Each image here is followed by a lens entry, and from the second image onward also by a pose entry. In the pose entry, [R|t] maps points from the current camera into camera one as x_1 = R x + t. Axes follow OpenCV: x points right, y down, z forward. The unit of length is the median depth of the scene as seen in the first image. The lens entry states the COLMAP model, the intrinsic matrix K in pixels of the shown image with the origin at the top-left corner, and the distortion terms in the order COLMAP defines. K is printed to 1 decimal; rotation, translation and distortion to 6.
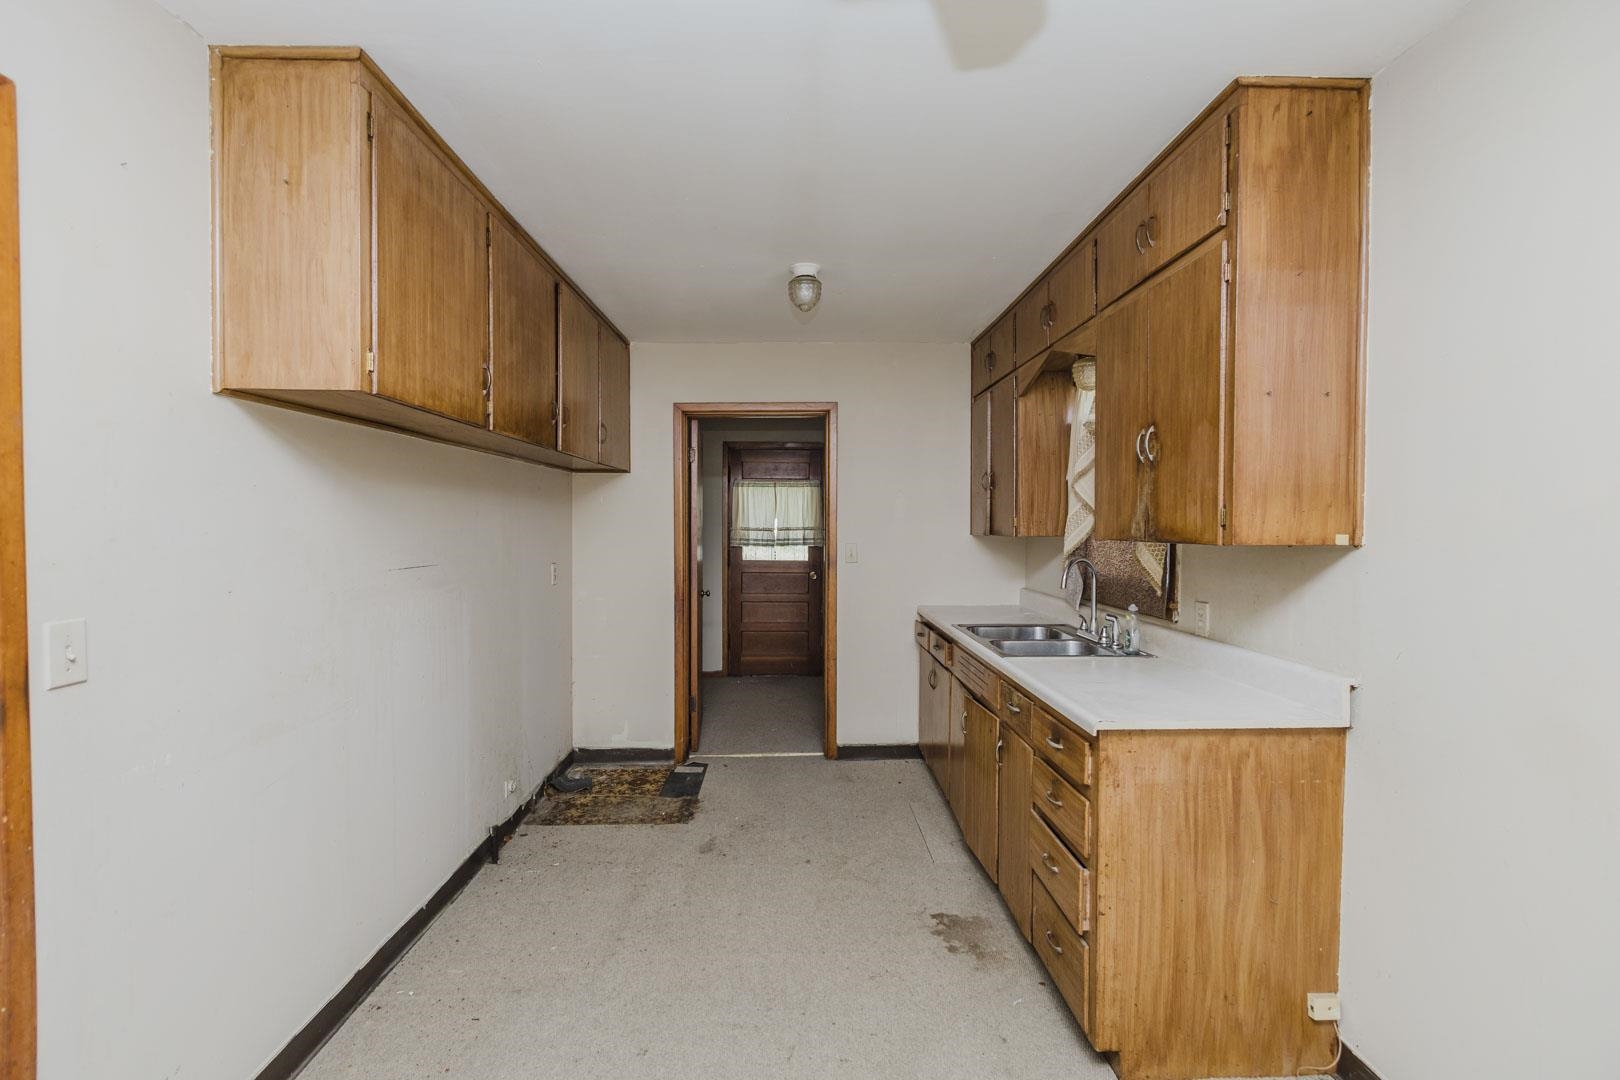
lens RADIAL K [[704.1, 0, 810.0], [0, 704.1, 540.0], [0, 0, 1]] dist [-0.008789, -0.000172]
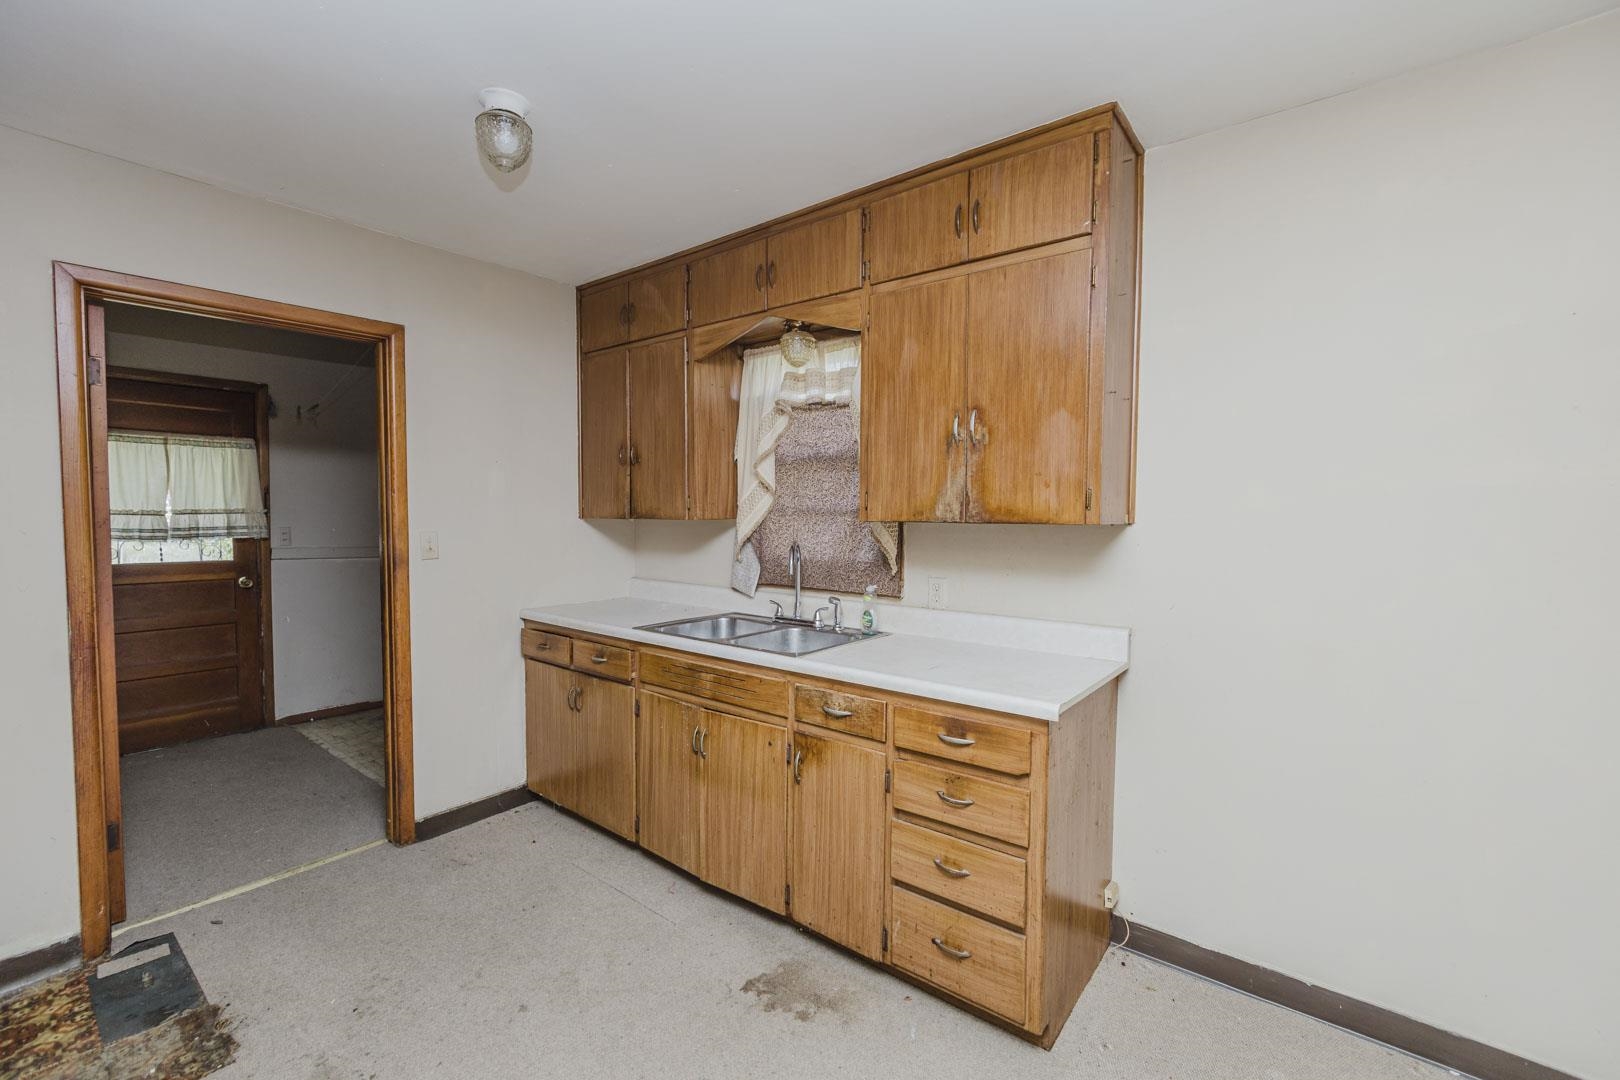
lens RADIAL K [[684.3, 0, 810.0], [0, 684.3, 540.0], [0, 0, 1]] dist [-0.002577, 0.000105]
pose [[0.646139, -0.030979, 0.762591, -0.254474], [0.012951, 0.999477, 0.029629, -0.002860], [-0.763110, -0.009268, 0.646202, 0.309554]]
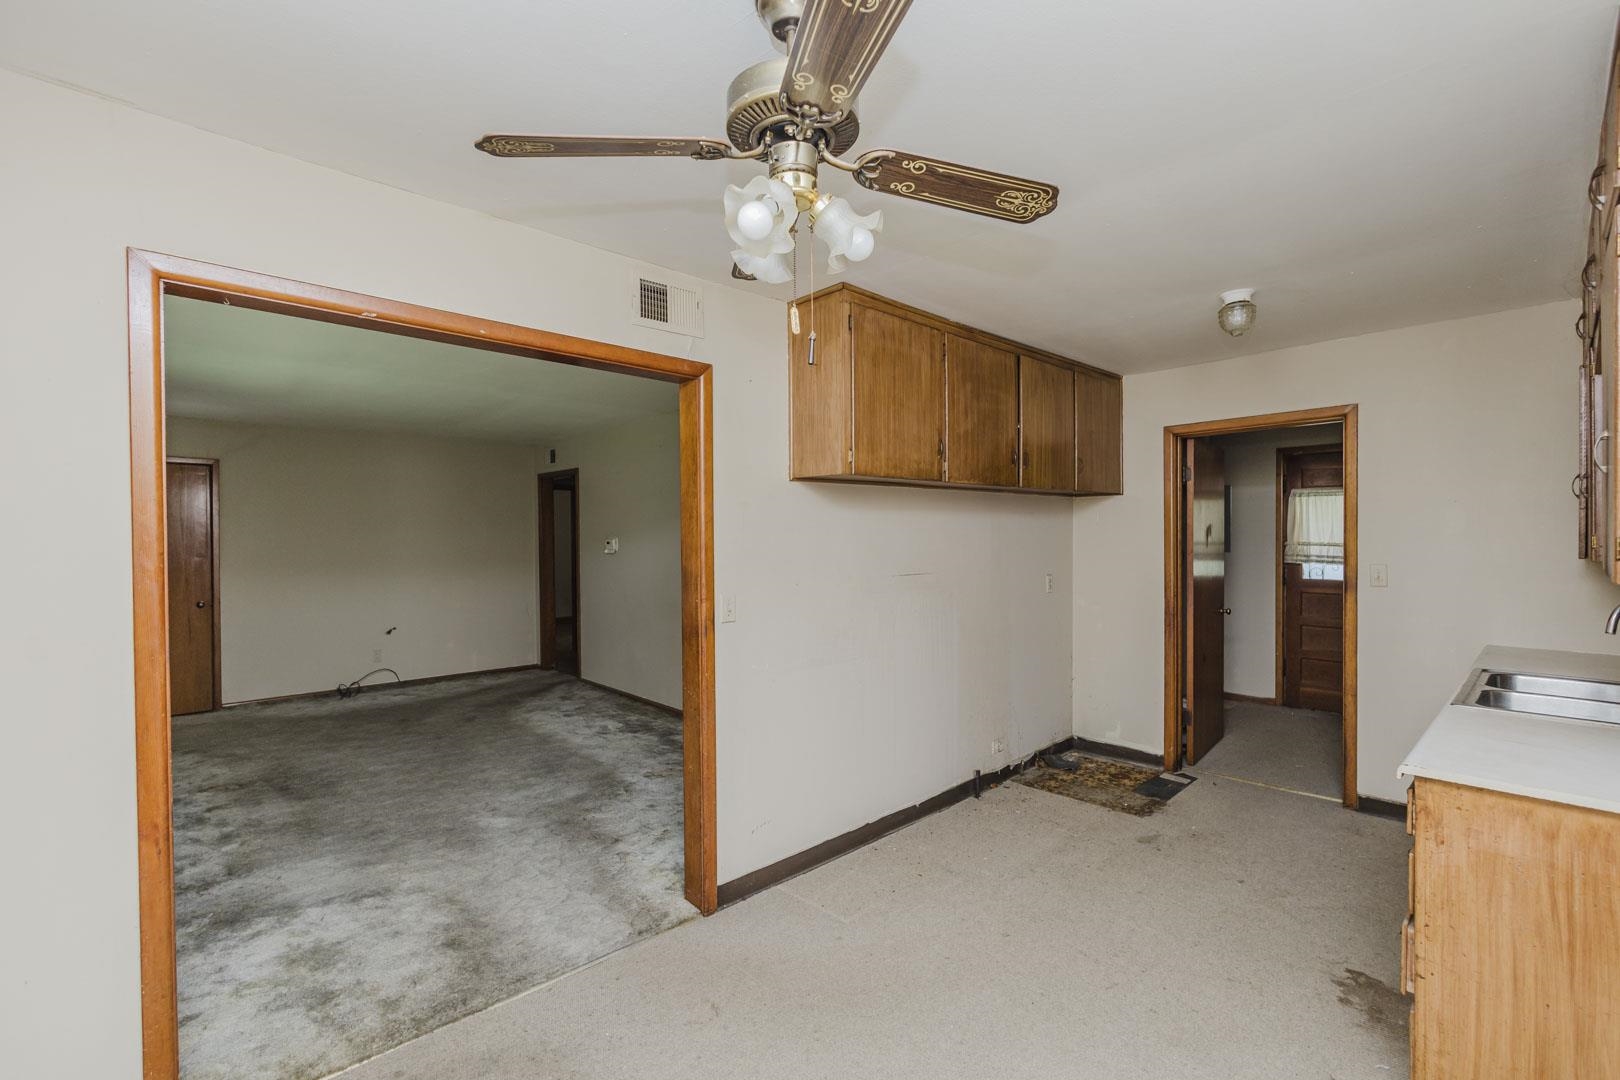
lens RADIAL K [[704.1, 0, 810.0], [0, 704.1, 540.0], [0, 0, 1]] dist [-0.008789, -0.000172]
pose [[0.663721, 0.000022, -0.747980, 0.277245], [-0.009154, 0.999925, -0.008093, -0.013569], [0.747924, 0.012219, 0.663672, -0.106867]]
